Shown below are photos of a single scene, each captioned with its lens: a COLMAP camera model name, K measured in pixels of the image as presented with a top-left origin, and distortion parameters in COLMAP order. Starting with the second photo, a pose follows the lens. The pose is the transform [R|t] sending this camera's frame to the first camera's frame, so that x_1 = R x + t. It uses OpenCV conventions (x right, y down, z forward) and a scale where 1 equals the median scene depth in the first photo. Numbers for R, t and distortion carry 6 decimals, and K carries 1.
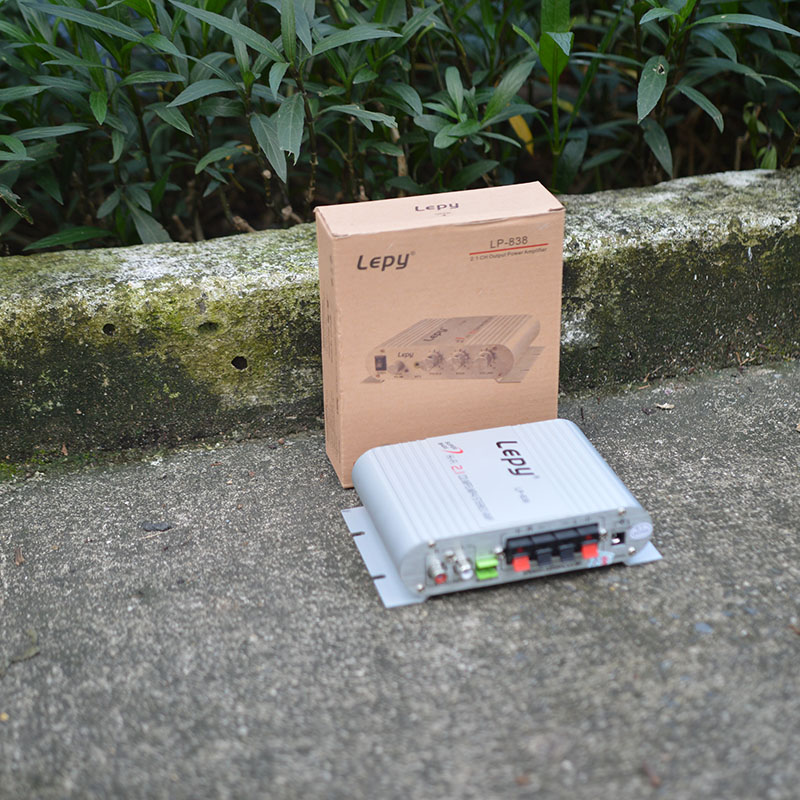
lens RADIAL K [[1585.3, 0, 400.0], [0, 1585.3, 400.0], [0, 0, 1]] dist [0.062872, 0.068002]
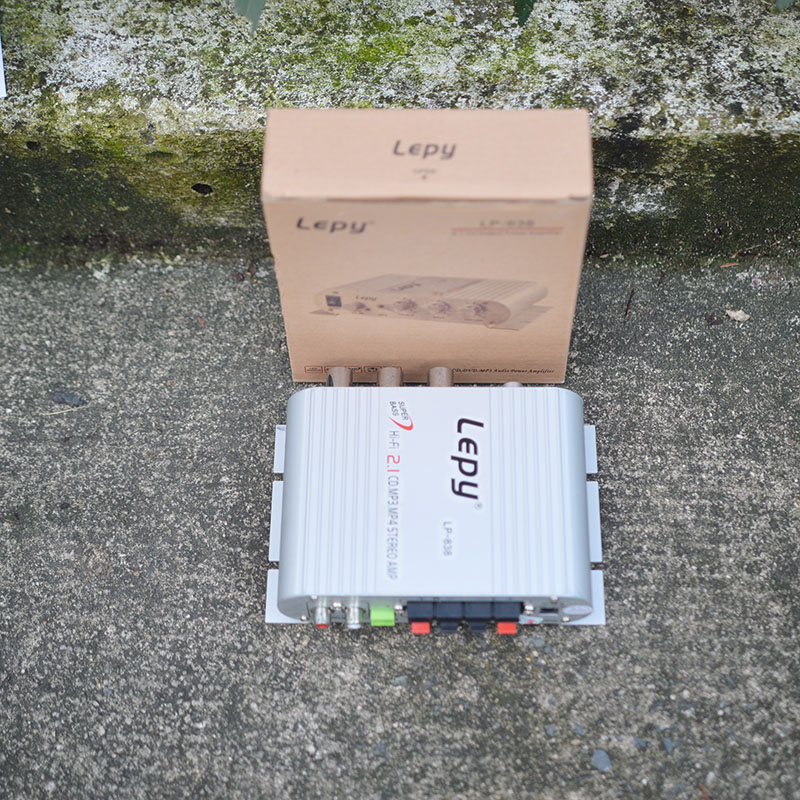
lens RADIAL K [[1585.3, 0, 400.0], [0, 1585.3, 400.0], [0, 0, 1]] dist [0.062872, 0.068002]
pose [[0.961054, 0.245352, -0.127194, 0.125941], [-0.130303, 0.808161, 0.574367, -0.420830], [0.243715, -0.535423, 0.808656, 0.326319]]
